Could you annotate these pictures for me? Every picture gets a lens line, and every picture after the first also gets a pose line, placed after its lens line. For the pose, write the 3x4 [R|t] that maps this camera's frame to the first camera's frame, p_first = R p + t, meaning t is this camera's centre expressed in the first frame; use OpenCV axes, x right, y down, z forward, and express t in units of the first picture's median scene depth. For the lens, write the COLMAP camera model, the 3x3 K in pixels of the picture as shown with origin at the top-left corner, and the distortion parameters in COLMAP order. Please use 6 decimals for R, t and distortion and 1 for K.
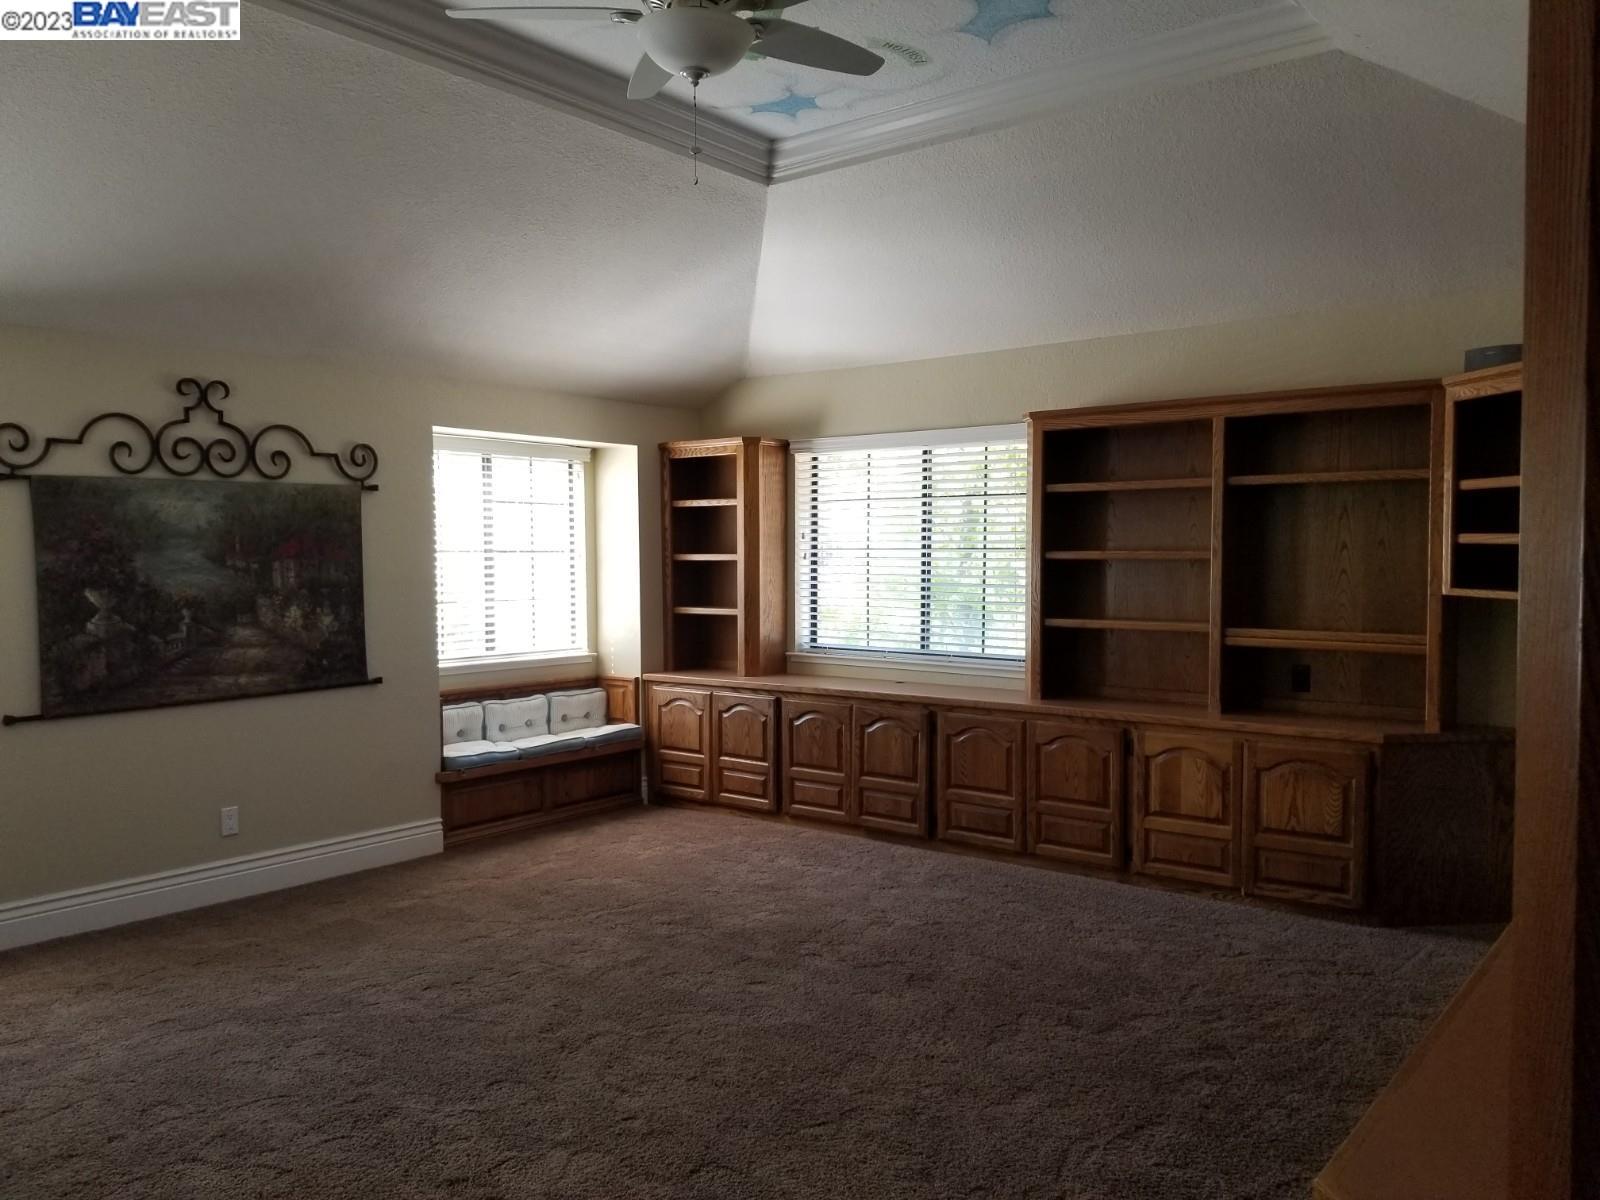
lens RADIAL K [[1219.1, 0, 794.4], [0, 1219.1, 604.4], [0, 0, 1]] dist [-0.048172, -0.006893]
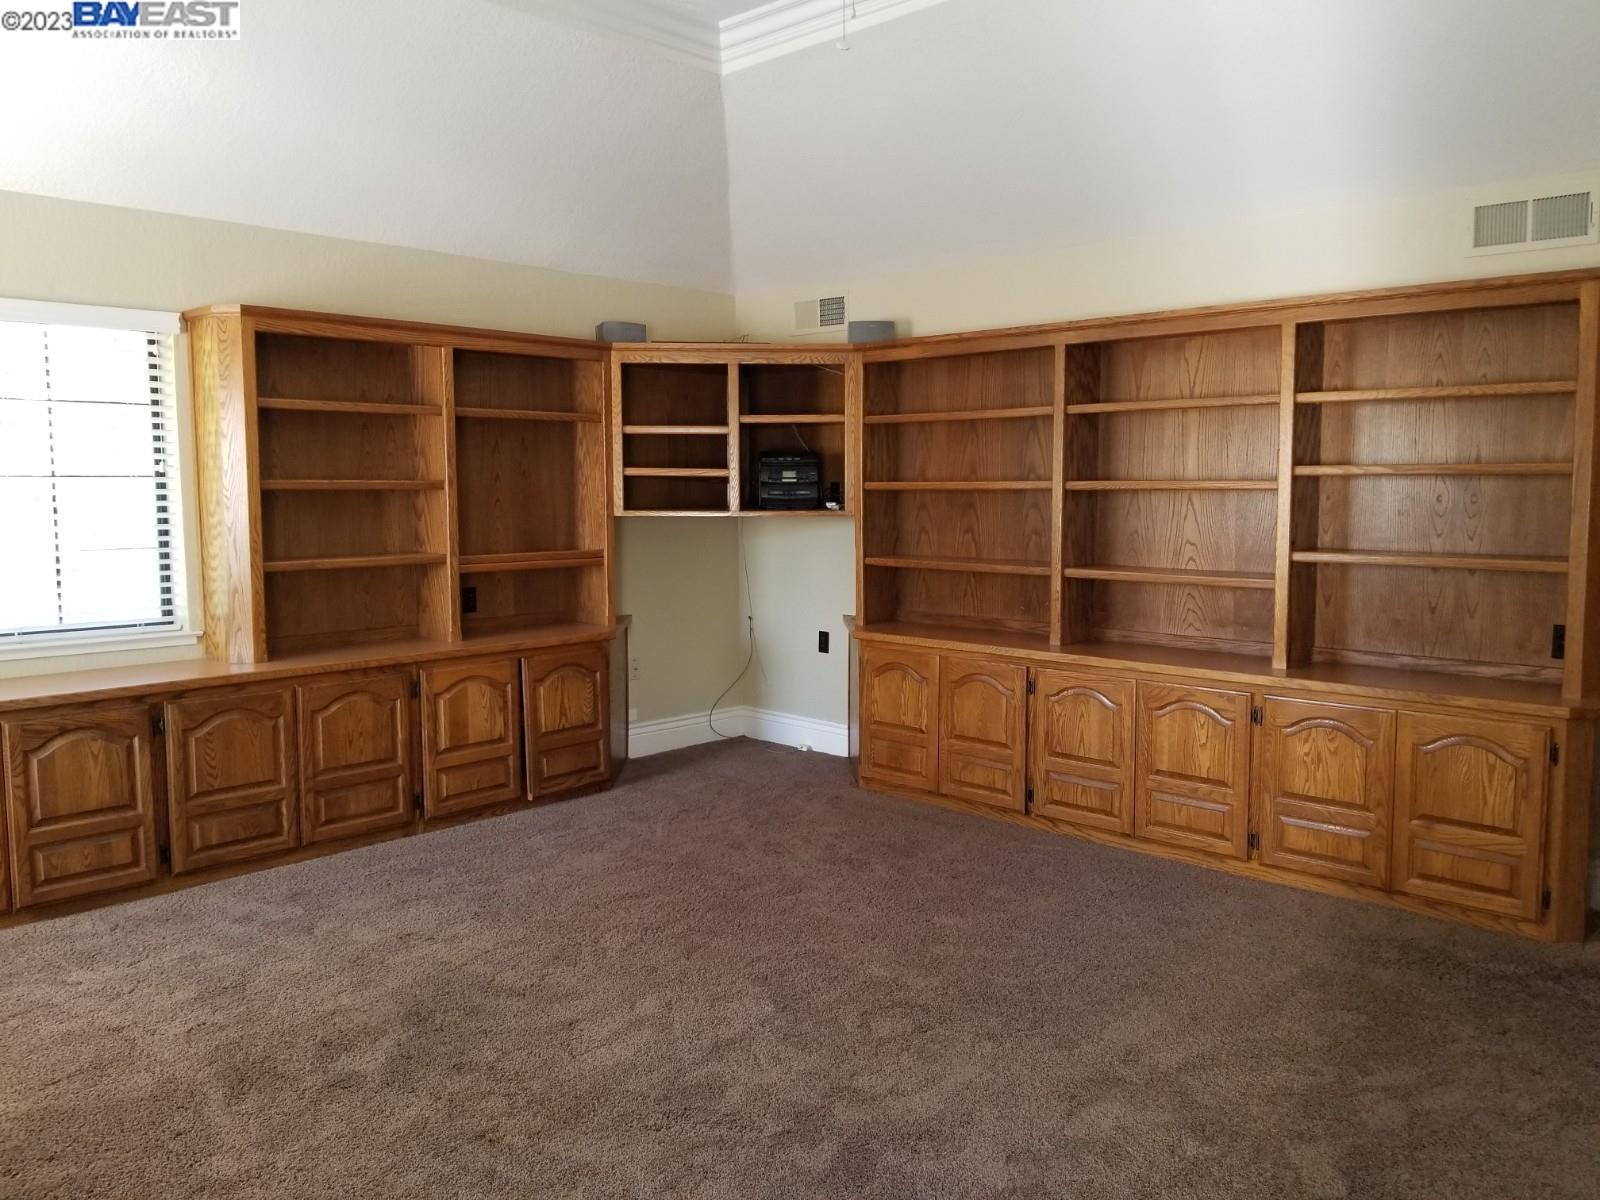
lens RADIAL K [[1219.1, 0, 795.0], [0, 1219.1, 594.0], [0, 0, 1]] dist [-0.048172, -0.006893]
pose [[0.051381, -0.091992, 0.994433, -0.638168], [0.036670, 0.995251, 0.090173, -0.030443], [-0.998006, 0.031833, 0.054511, 0.653062]]
